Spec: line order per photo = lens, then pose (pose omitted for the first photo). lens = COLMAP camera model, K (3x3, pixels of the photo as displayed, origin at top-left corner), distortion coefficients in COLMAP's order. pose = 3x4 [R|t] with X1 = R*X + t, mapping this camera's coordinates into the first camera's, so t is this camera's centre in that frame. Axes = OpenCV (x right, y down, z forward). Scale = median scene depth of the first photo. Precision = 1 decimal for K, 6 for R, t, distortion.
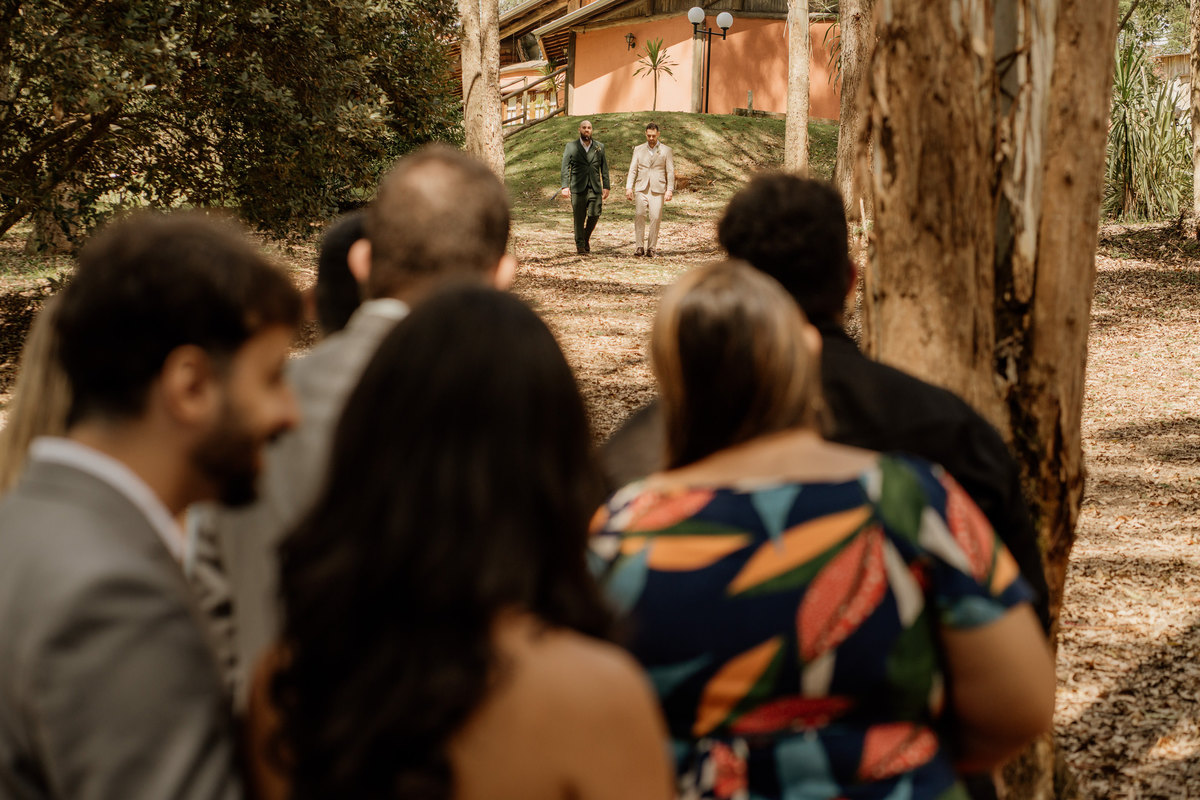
lens RADIAL K [[3060.8, 0, 600.0], [0, 3060.8, 400.0], [0, 0, 1]] dist [-0.009879, -0.726118]
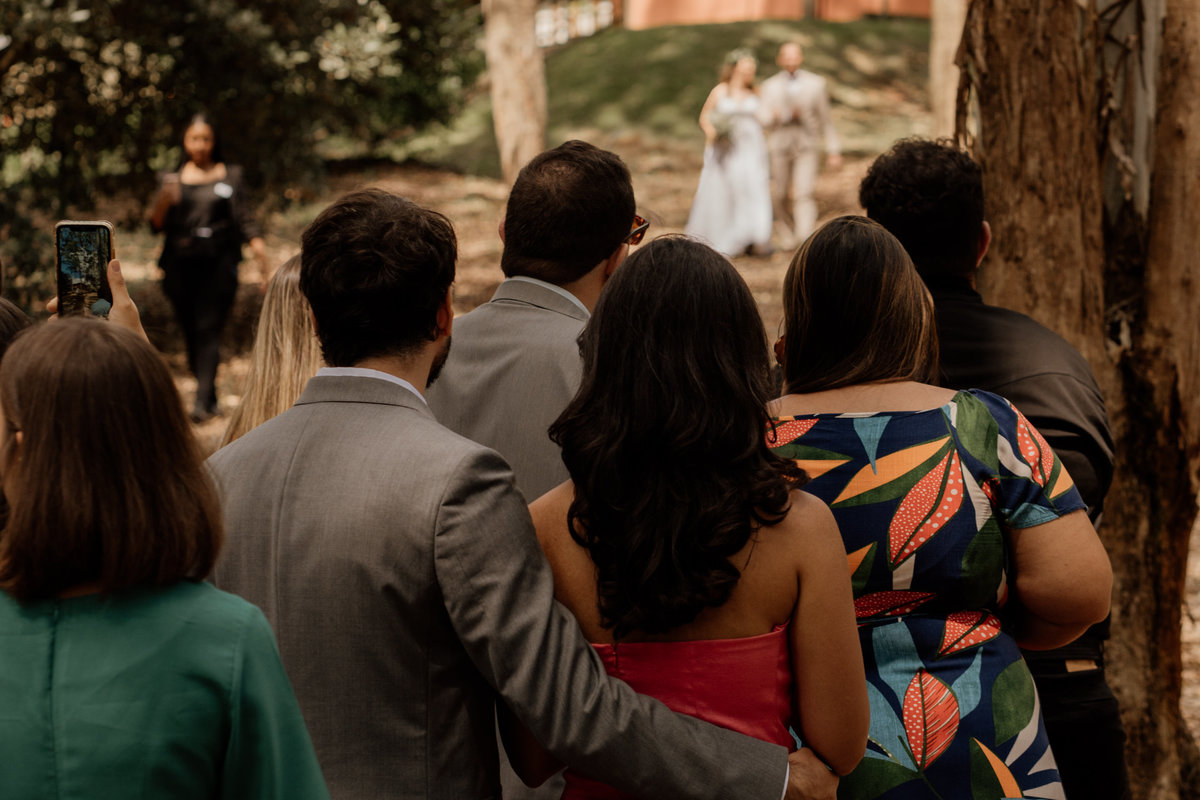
lens RADIAL K [[4226.2, 0, 600.0], [0, 4226.2, 400.0], [0, 0, 1]] dist [0.138651, -1.085140]
pose [[0.999677, -0.022871, -0.011048, -0.015027], [0.022824, 0.999730, -0.004354, 0.012985], [0.011144, 0.004100, 0.999929, -0.330317]]
